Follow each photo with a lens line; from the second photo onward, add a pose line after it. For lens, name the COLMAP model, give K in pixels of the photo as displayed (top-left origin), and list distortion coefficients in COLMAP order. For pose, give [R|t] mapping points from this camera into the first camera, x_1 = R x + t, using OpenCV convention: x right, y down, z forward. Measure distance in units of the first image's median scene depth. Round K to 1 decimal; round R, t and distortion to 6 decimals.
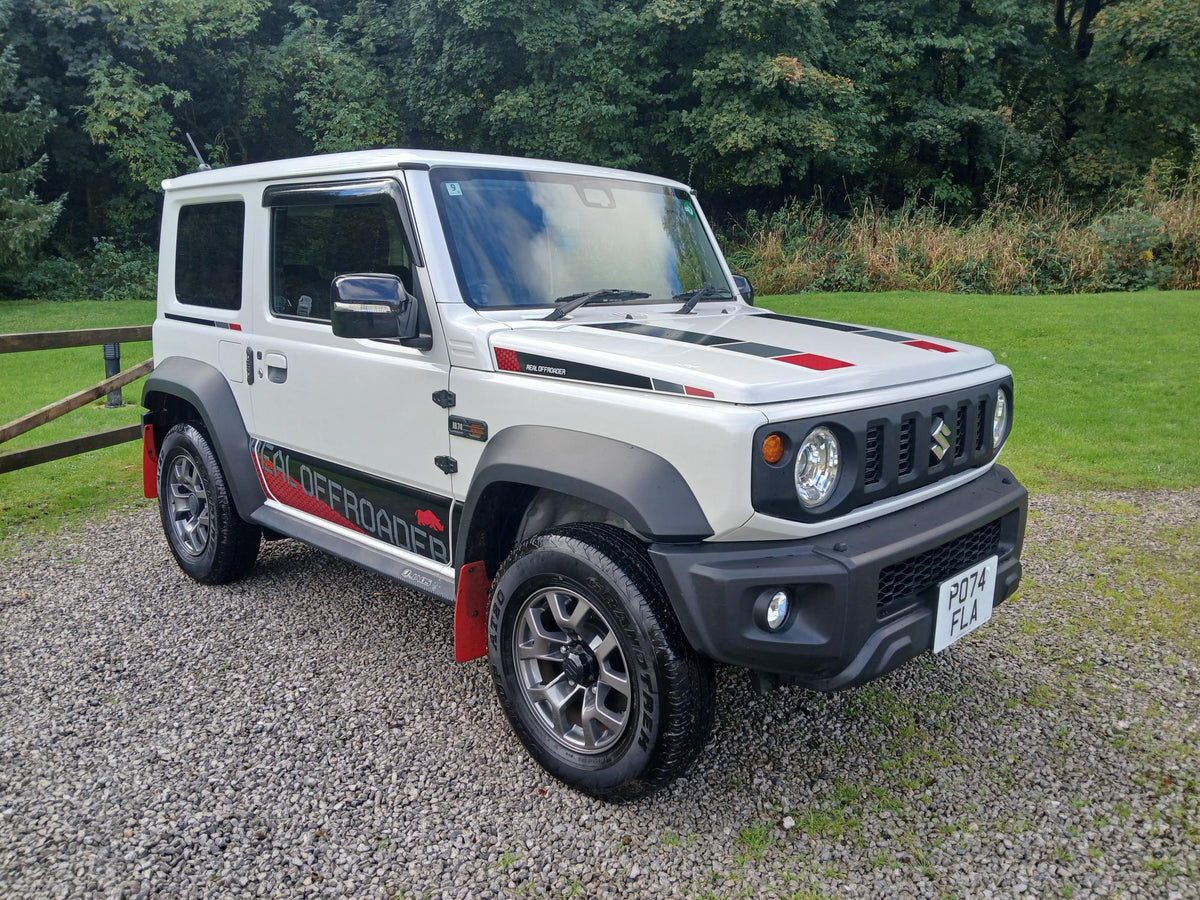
lens RADIAL K [[949.0, 0, 599.4], [0, 949.0, 455.7], [0, 0, 1]] dist [0.000317, -0.039466]
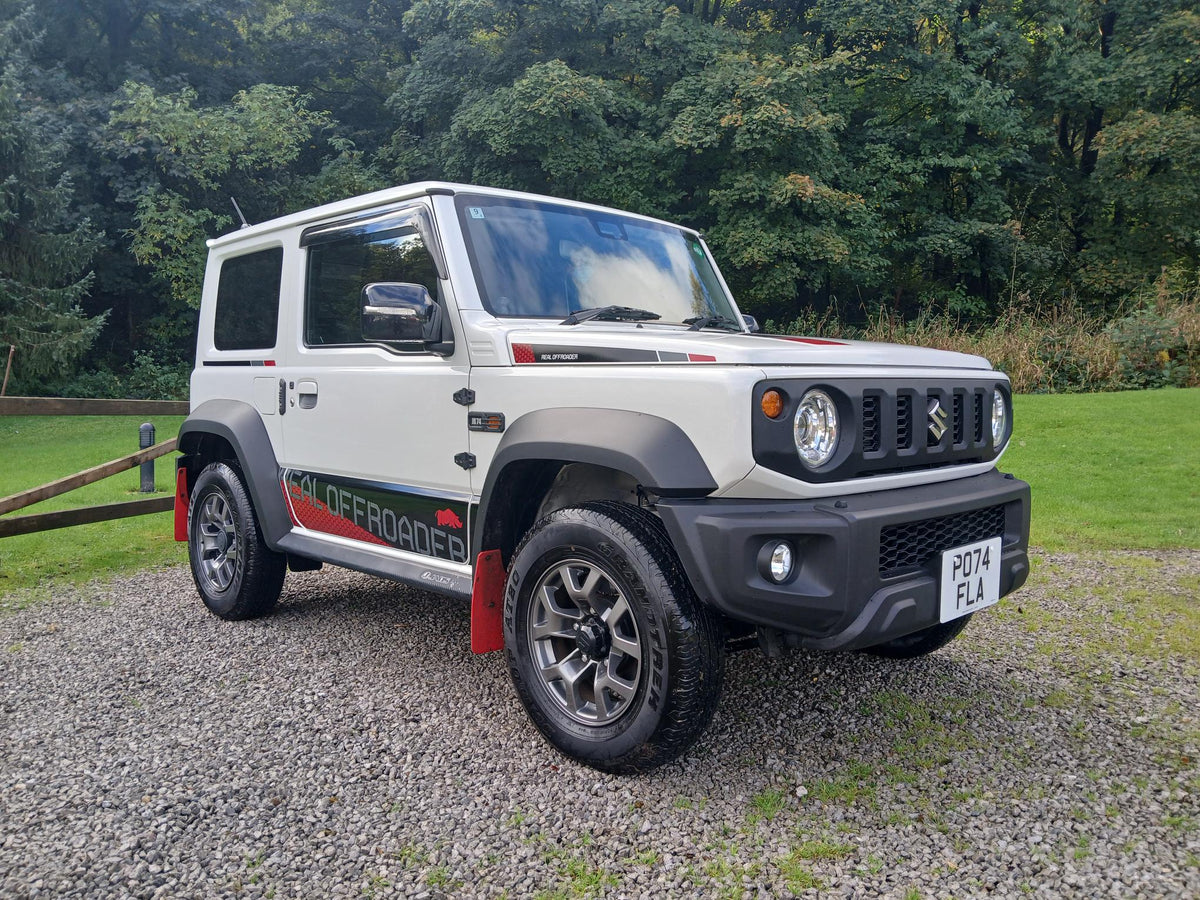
lens RADIAL K [[946.1, 0, 600.0], [0, 946.1, 450.0], [0, 0, 1]] dist [0.013669, -0.061283]
pose [[0.999674, -0.007688, -0.024329, 0.011890], [0.004498, 0.991696, -0.128523, 0.125640], [0.025115, 0.128372, 0.991408, -0.031245]]
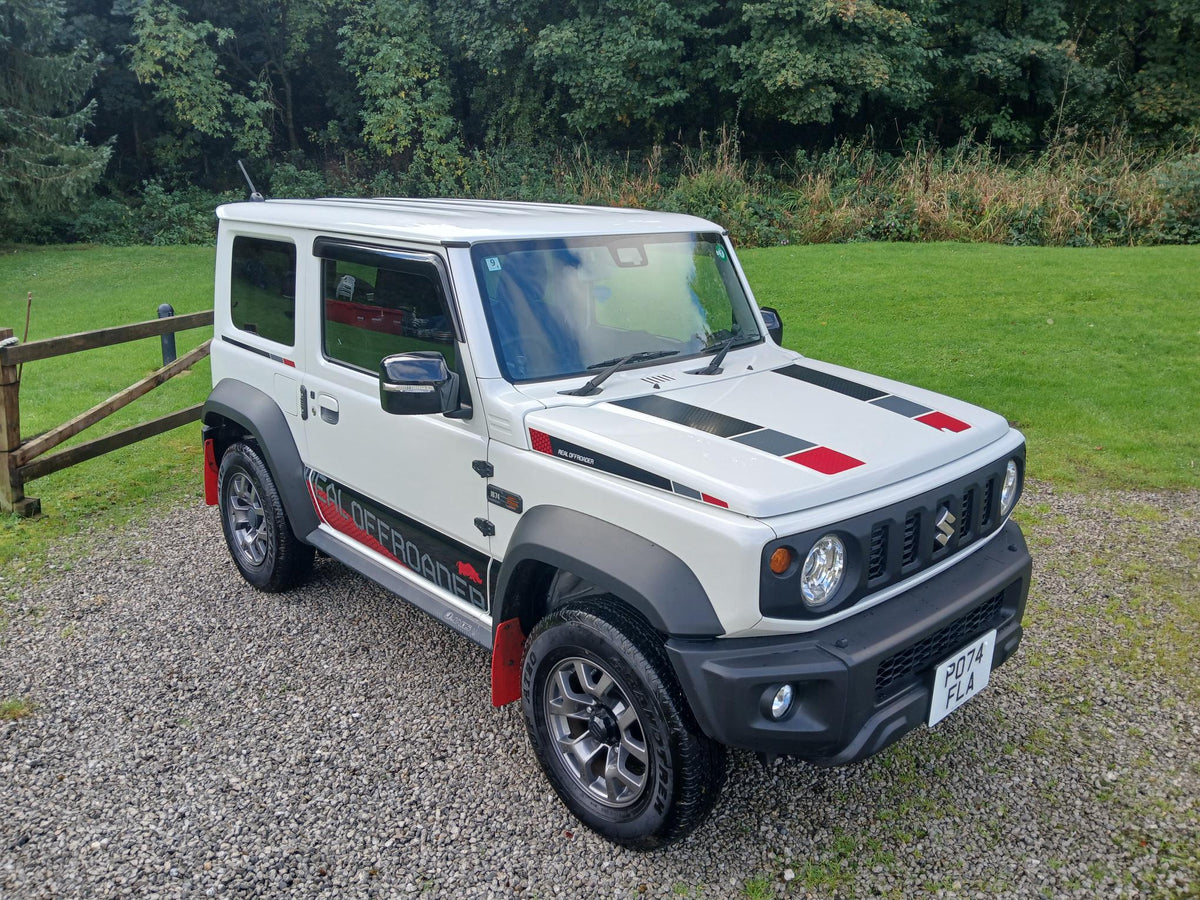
lens RADIAL K [[945.8, 0, 597.1], [0, 945.8, 467.8], [0, 0, 1]] dist [-0.003494, -0.033587]
pose [[0.998826, 0.015277, -0.045975, 0.014419], [-0.011378, 0.996408, 0.083918, -0.143238], [0.047092, -0.083297, 0.995411, -0.059239]]
